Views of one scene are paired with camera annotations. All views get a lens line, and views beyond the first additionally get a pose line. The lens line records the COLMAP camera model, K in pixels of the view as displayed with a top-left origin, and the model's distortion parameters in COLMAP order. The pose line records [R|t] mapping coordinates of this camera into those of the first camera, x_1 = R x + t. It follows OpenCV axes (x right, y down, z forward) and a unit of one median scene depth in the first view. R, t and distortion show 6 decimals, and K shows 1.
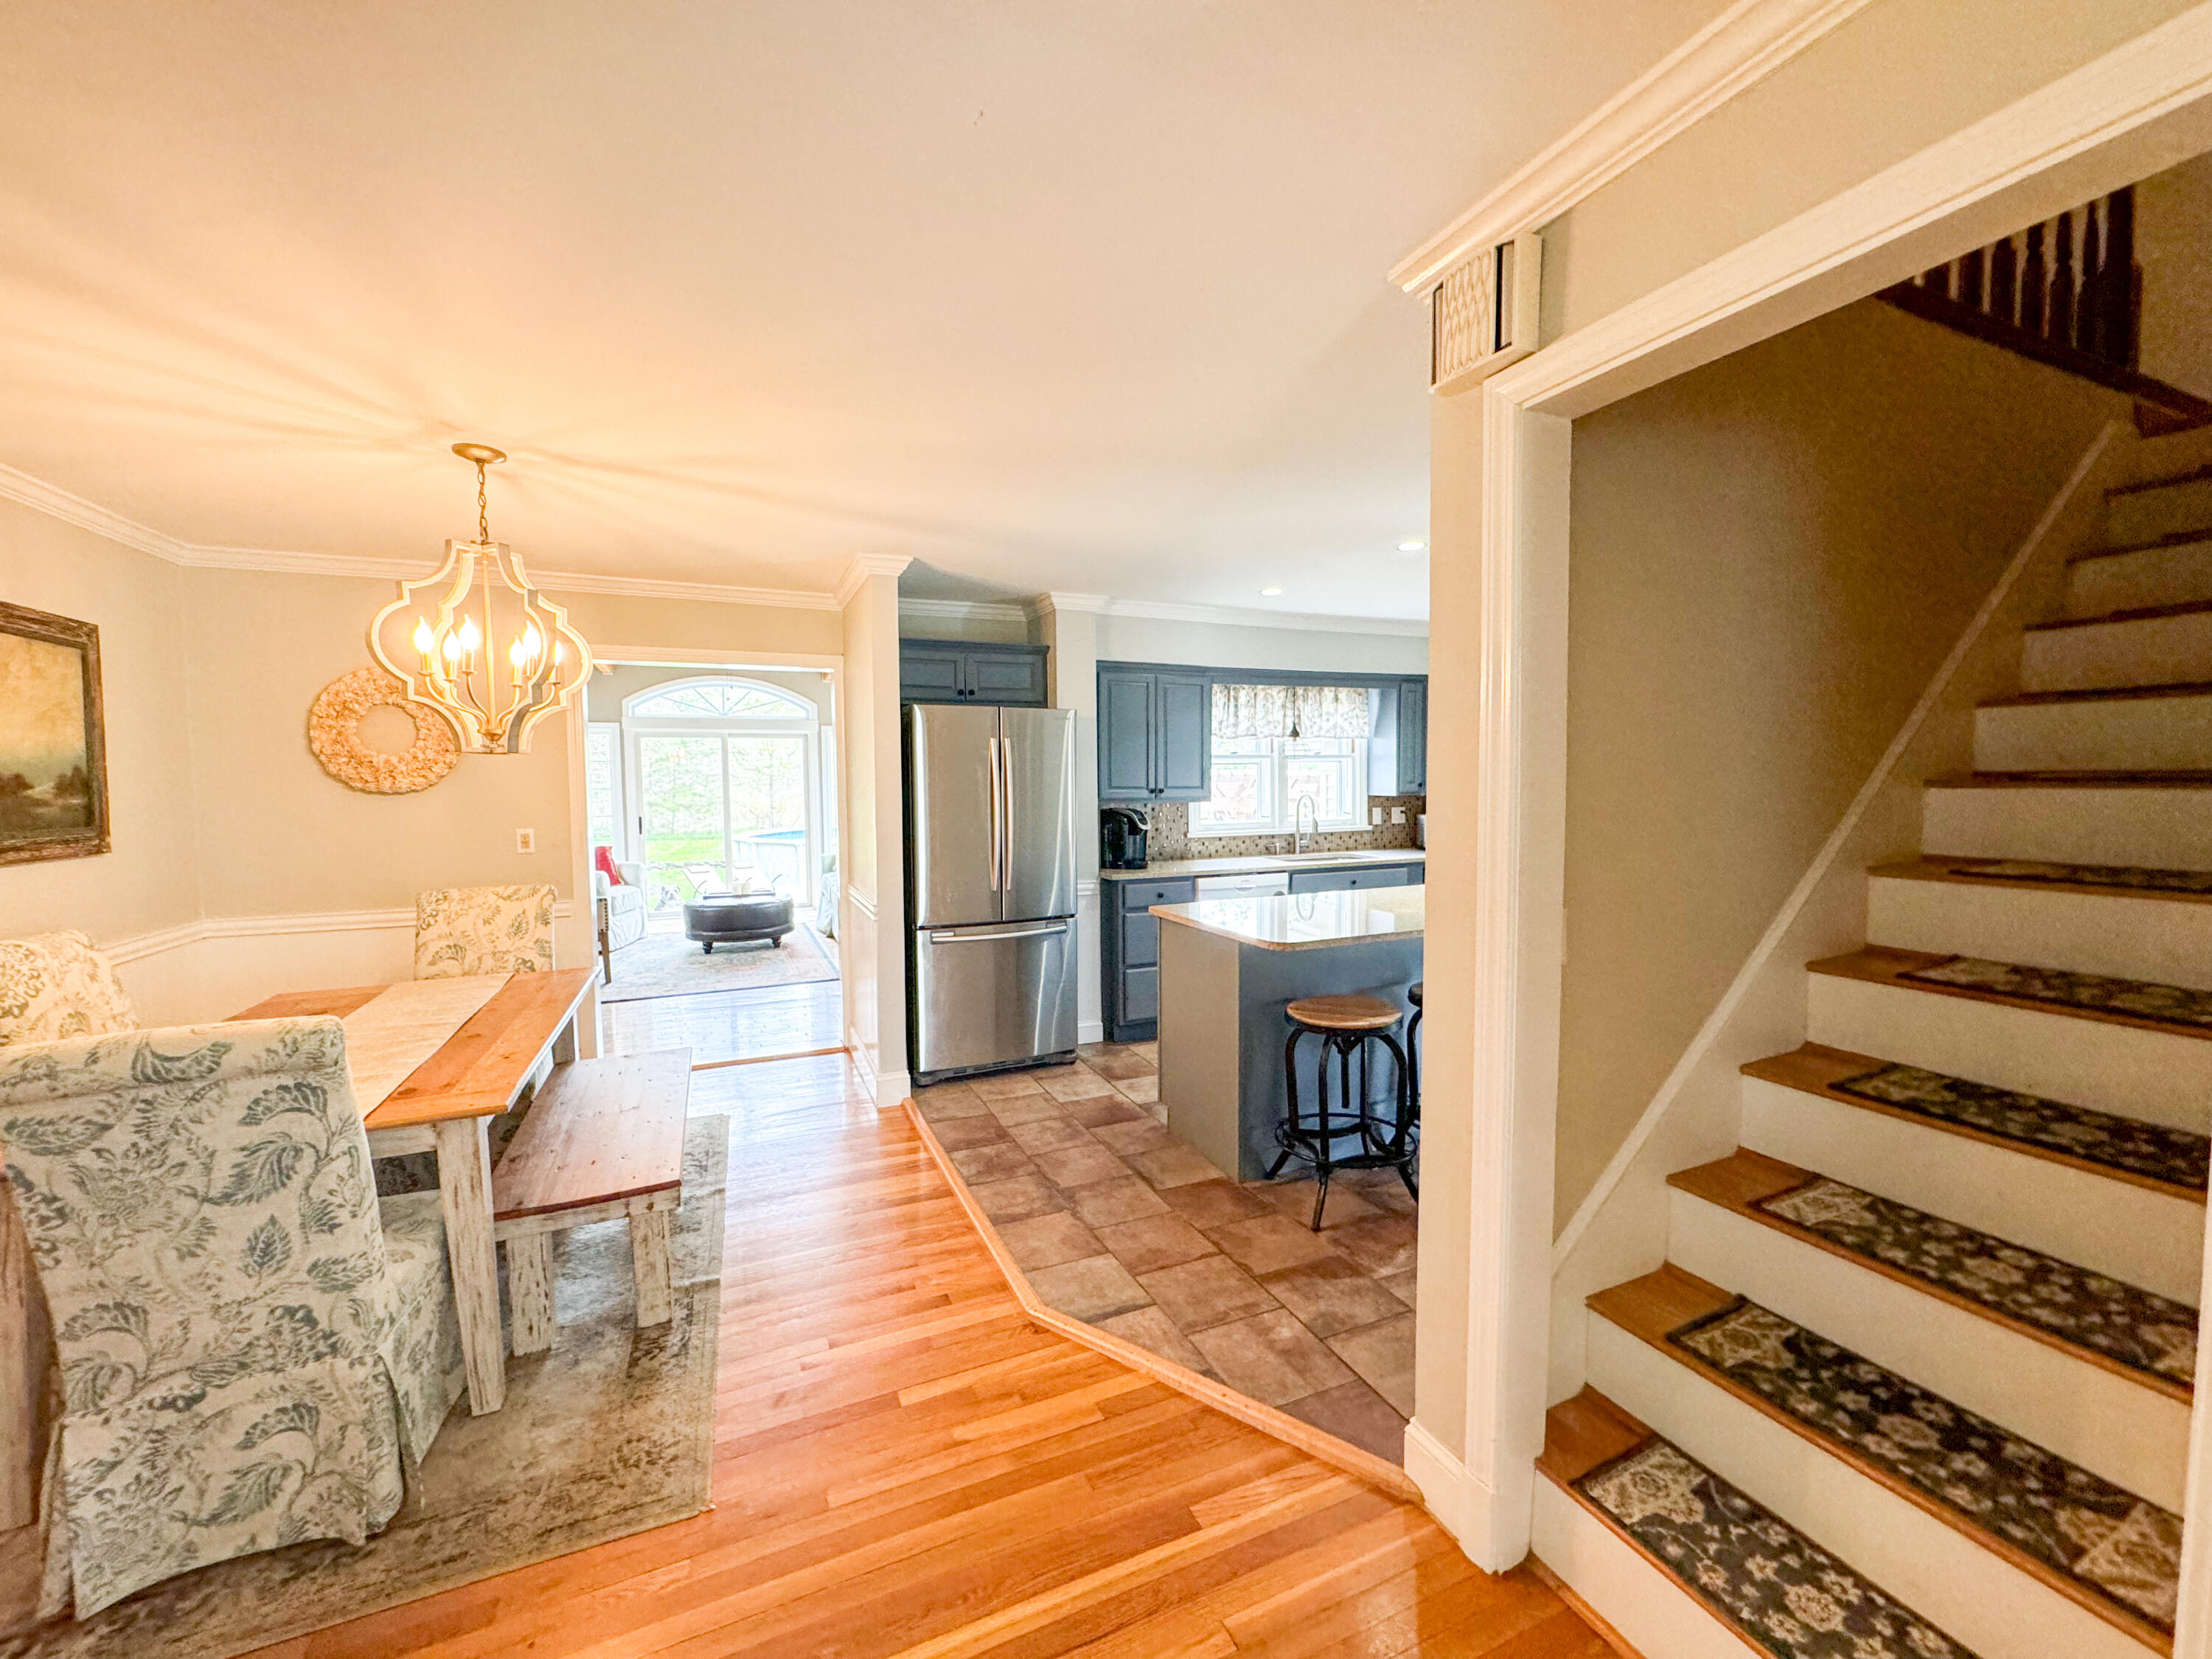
lens RADIAL K [[880.9, 0, 1099.5], [0, 880.9, 831.0], [0, 0, 1]] dist [-0.001876, -0.000248]
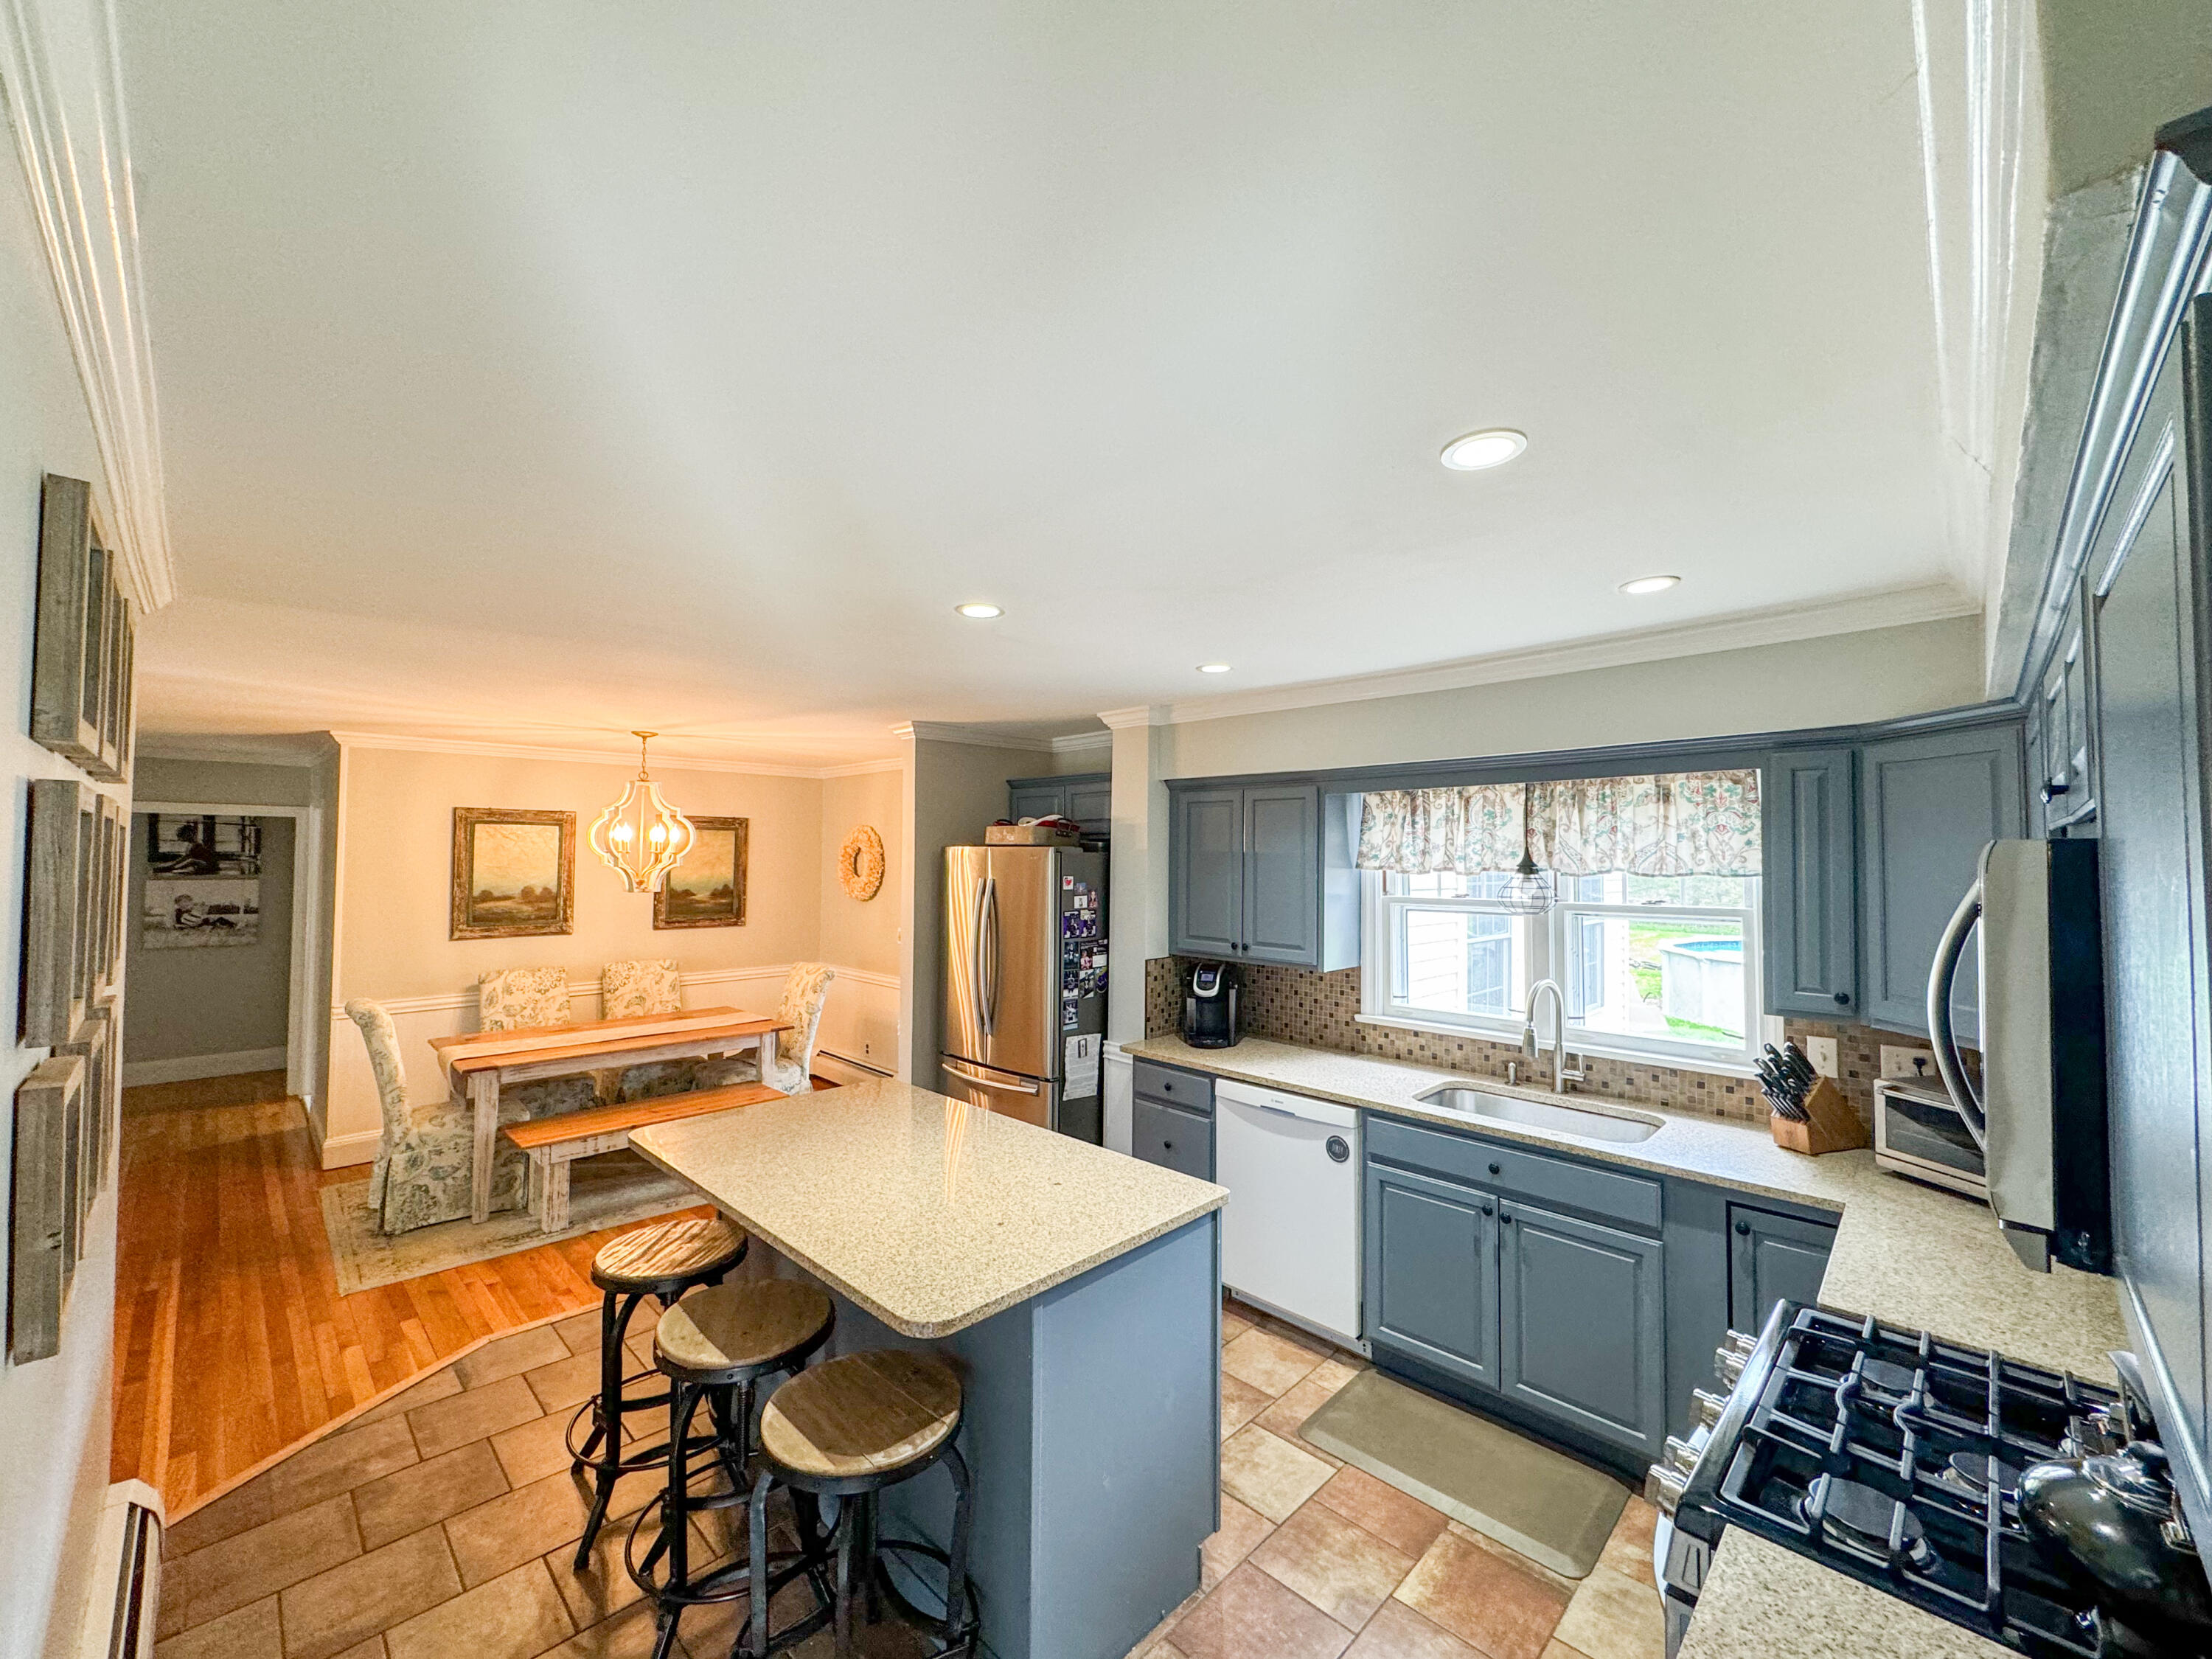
lens RADIAL K [[880.9, 0, 1104.3], [0, 880.9, 832.7], [0, 0, 1]] dist [-0.001876, -0.000248]
pose [[0.372082, -0.014560, -0.928085, 0.780269], [-0.067378, 0.996815, -0.042651, -0.112107], [0.925751, 0.078403, 0.369916, 0.682496]]
